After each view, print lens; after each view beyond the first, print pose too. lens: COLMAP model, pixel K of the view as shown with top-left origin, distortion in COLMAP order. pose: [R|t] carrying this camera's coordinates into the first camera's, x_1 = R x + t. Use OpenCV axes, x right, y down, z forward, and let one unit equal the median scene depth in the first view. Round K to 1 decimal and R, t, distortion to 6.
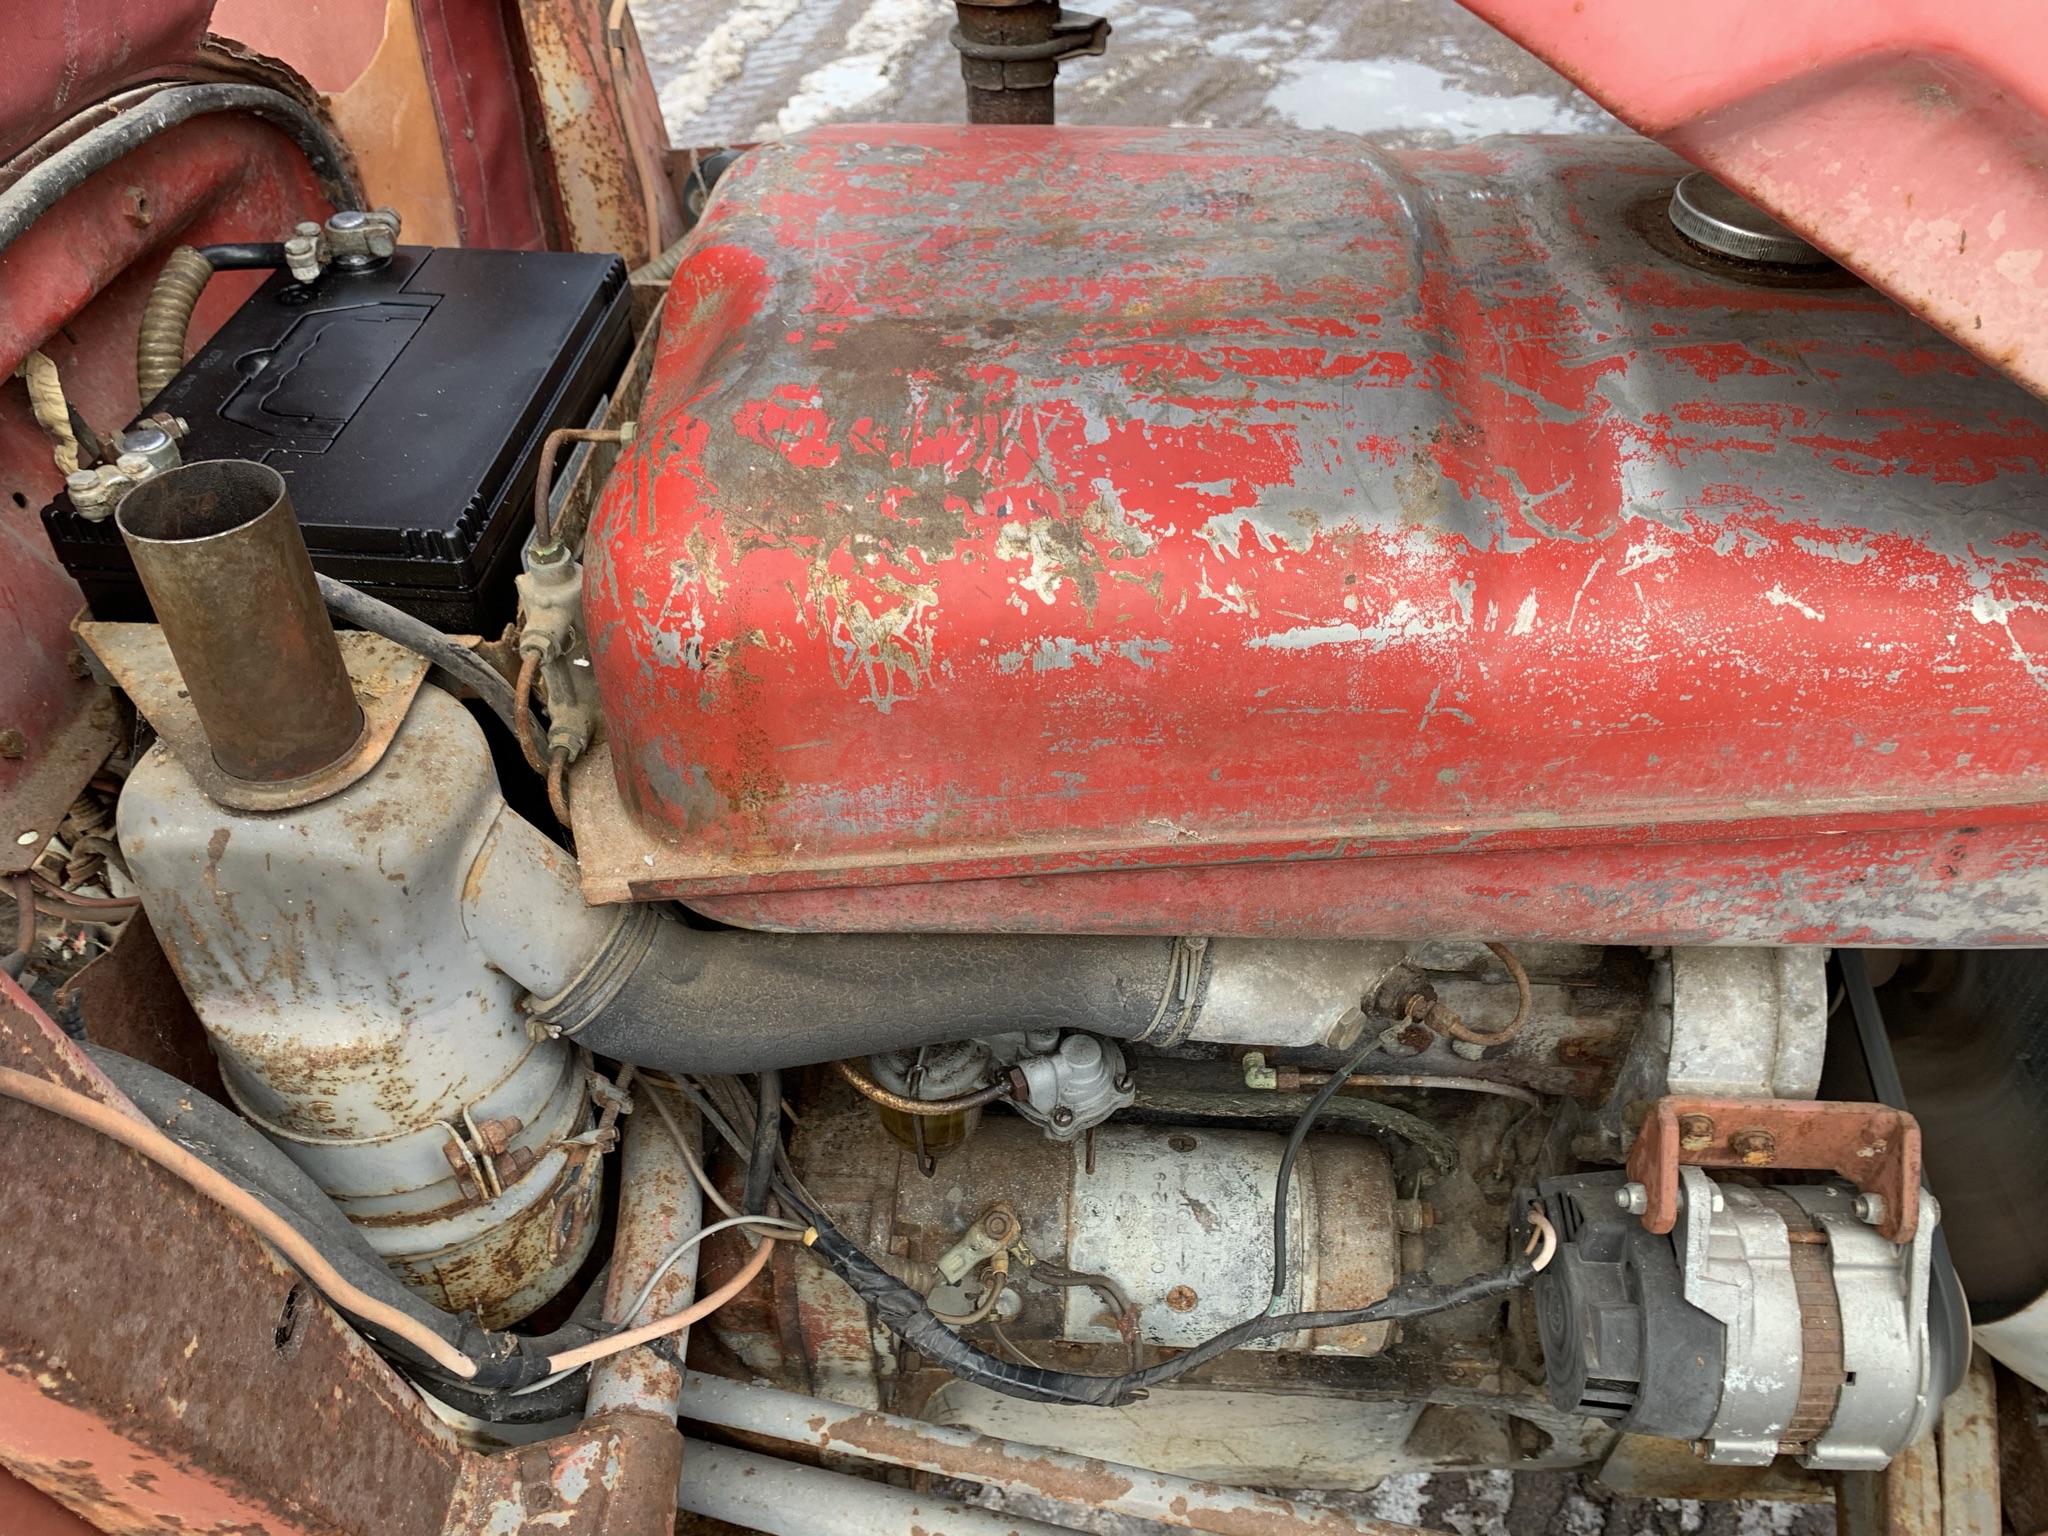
lens RADIAL K [[1592.7, 0, 1023.9], [0, 1592.7, 777.4], [0, 0, 1]] dist [0.032086, -0.028756]
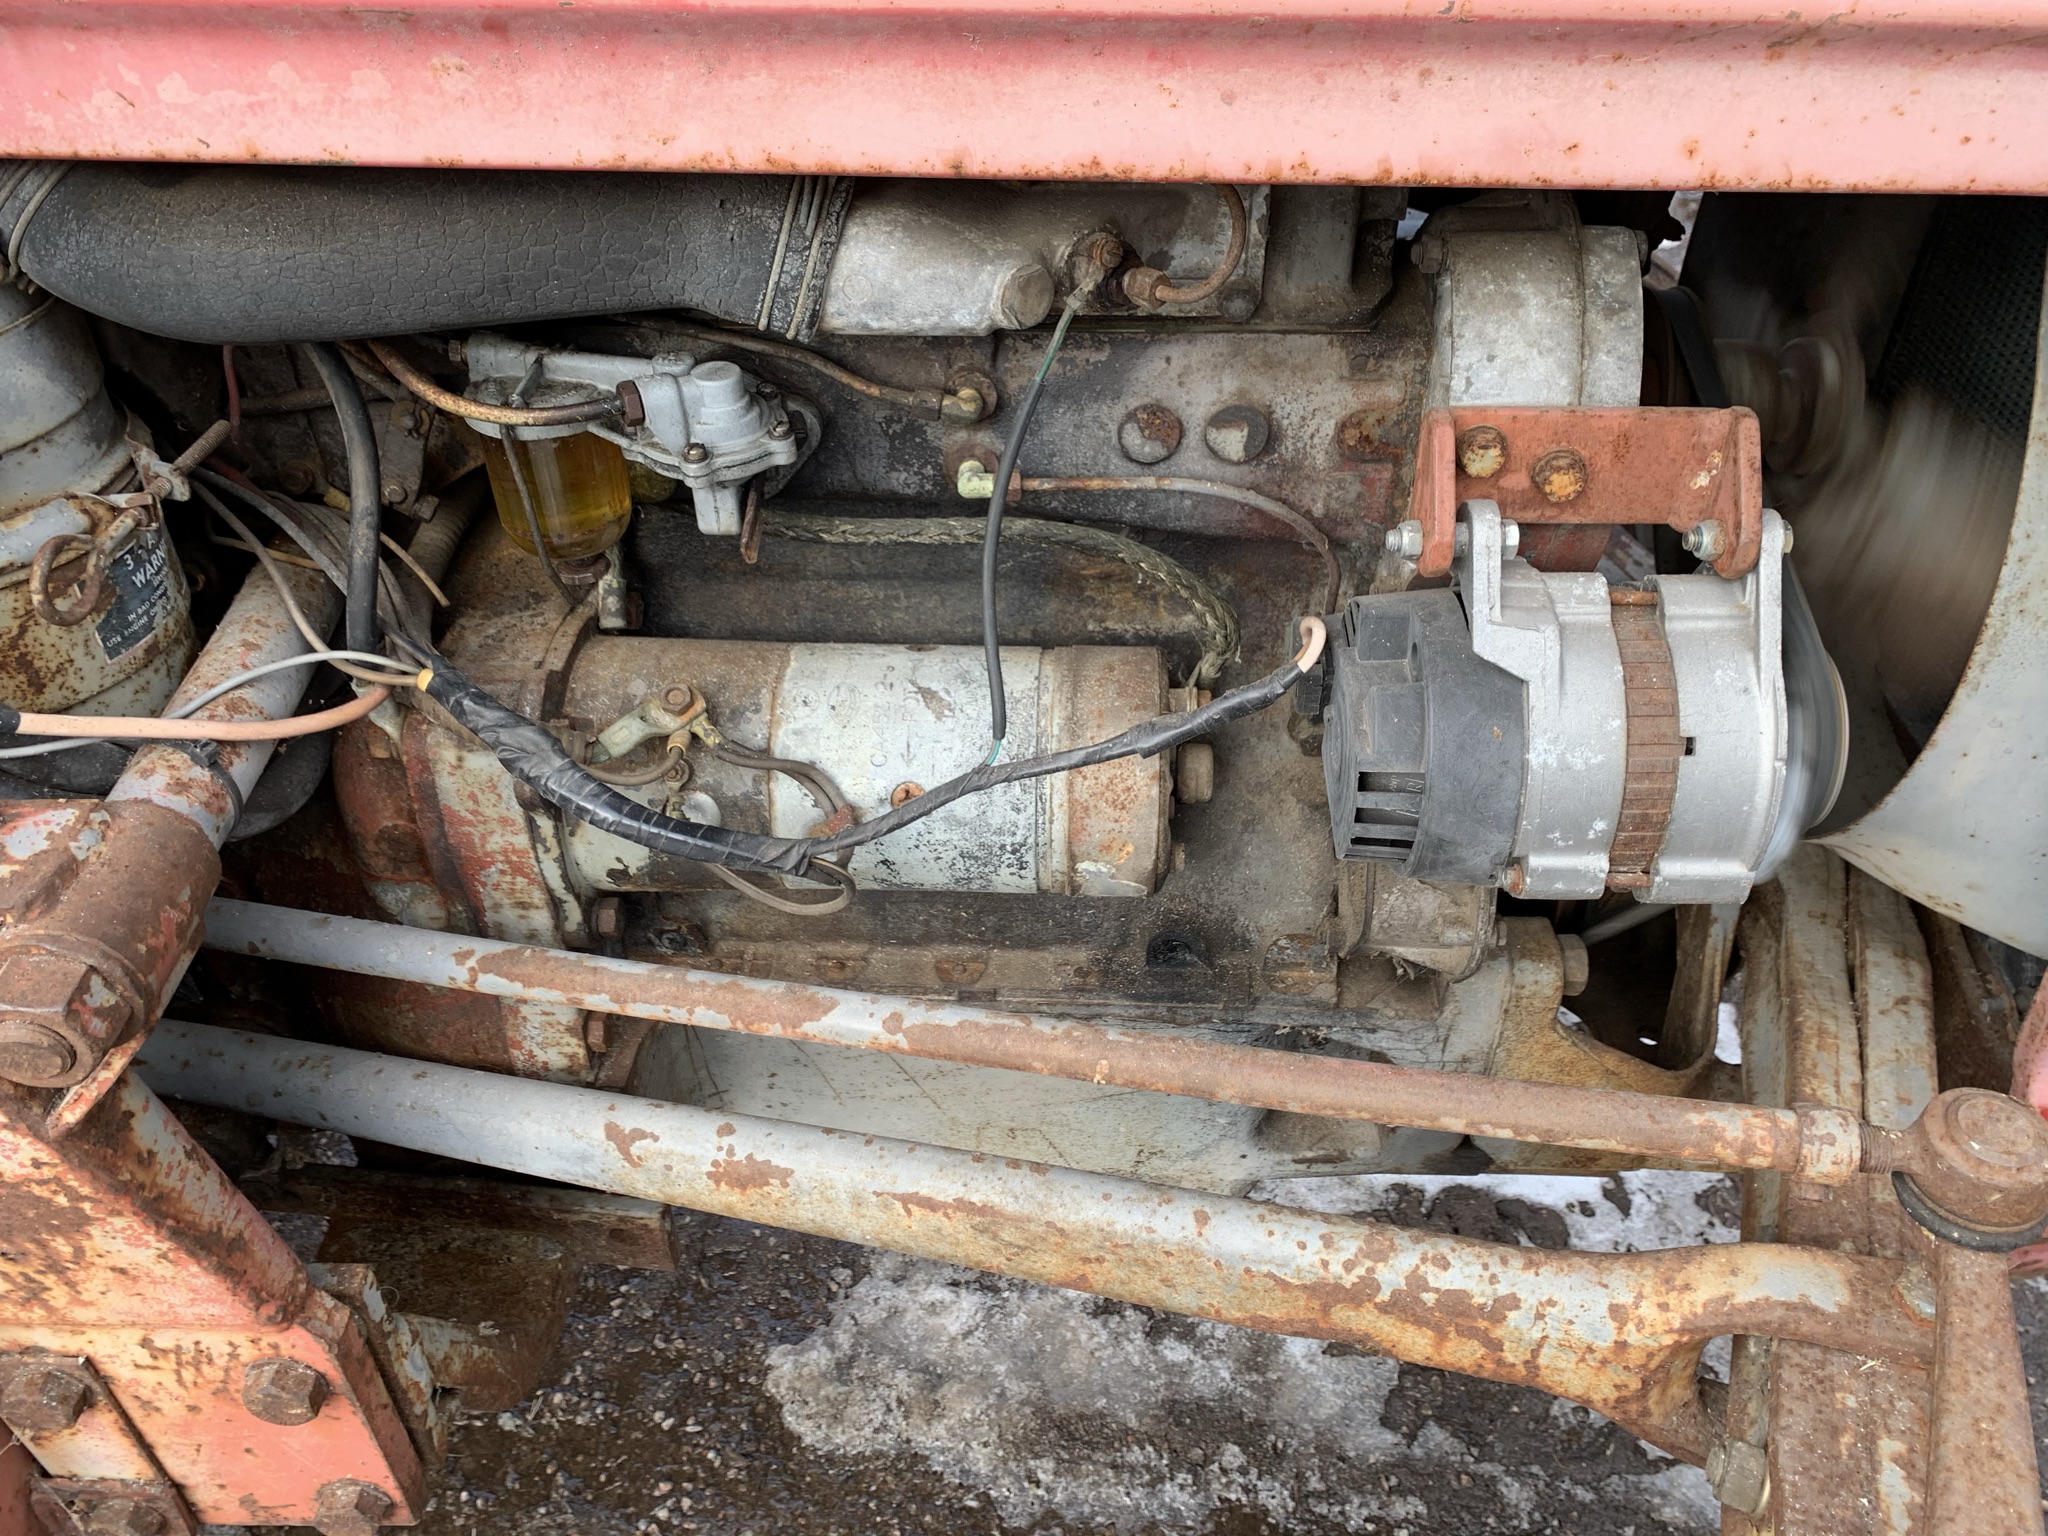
lens RADIAL K [[1592.7, 0, 1009.2], [0, 1592.7, 762.9], [0, 0, 1]] dist [0.032086, -0.028756]
pose [[0.999644, -0.020740, -0.016784, 0.173879], [0.019480, 0.997209, -0.072069, 0.387146], [0.018232, 0.071716, 0.997258, 0.188557]]
